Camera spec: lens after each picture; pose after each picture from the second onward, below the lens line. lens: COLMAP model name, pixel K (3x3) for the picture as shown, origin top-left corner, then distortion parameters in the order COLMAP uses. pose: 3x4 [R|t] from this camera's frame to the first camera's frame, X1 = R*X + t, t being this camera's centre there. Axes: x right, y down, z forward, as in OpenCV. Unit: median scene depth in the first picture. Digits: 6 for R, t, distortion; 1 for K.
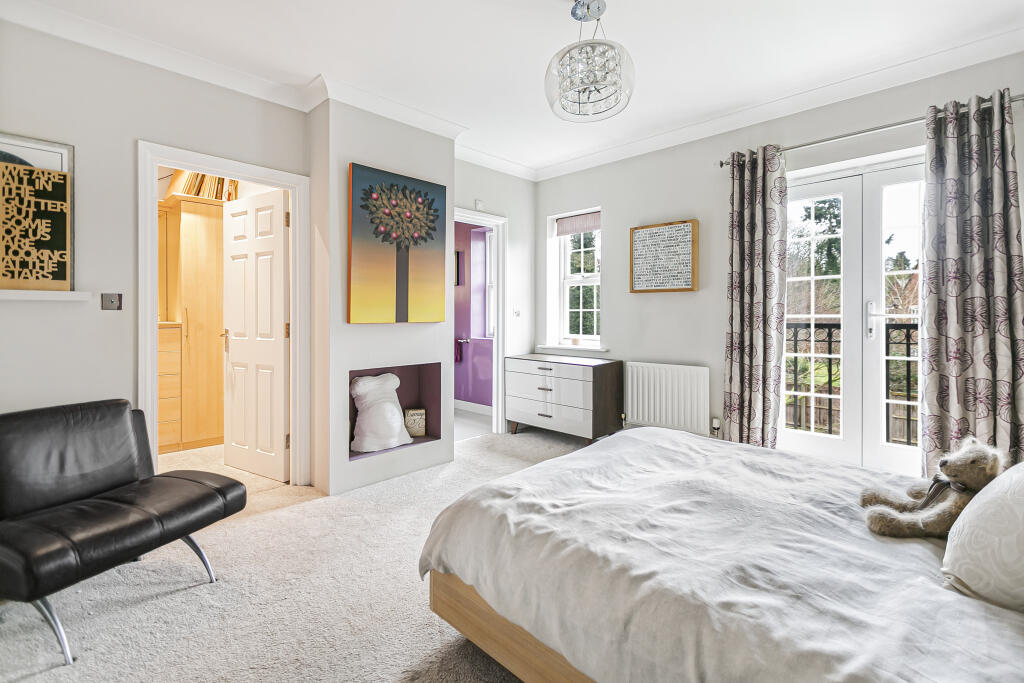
lens RADIAL K [[464.2, 0, 507.1], [0, 464.2, 319.3], [0, 0, 1]] dist [0.000165, -0.000314]
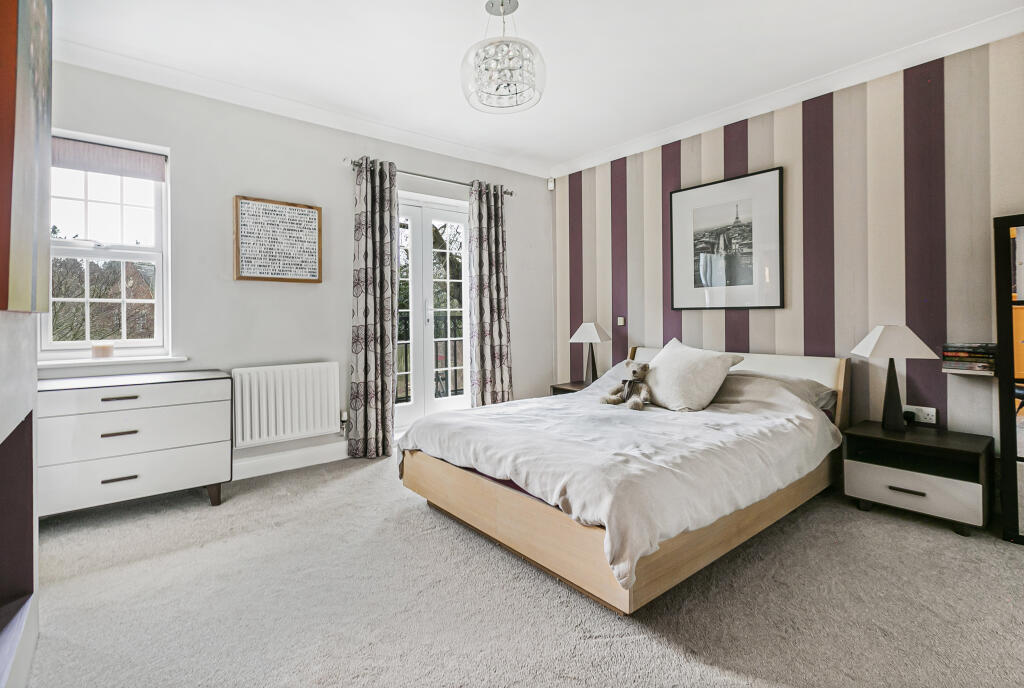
lens RADIAL K [[478.7, 0, 509.7], [0, 478.7, 313.4], [0, 0, 1]] dist [-0.000758, -0.000093]
pose [[0.105478, -0.000553, 0.994421, -0.580105], [0.010667, 0.999943, -0.000575, 0.006013], [-0.994364, 0.010668, 0.105478, 0.566641]]
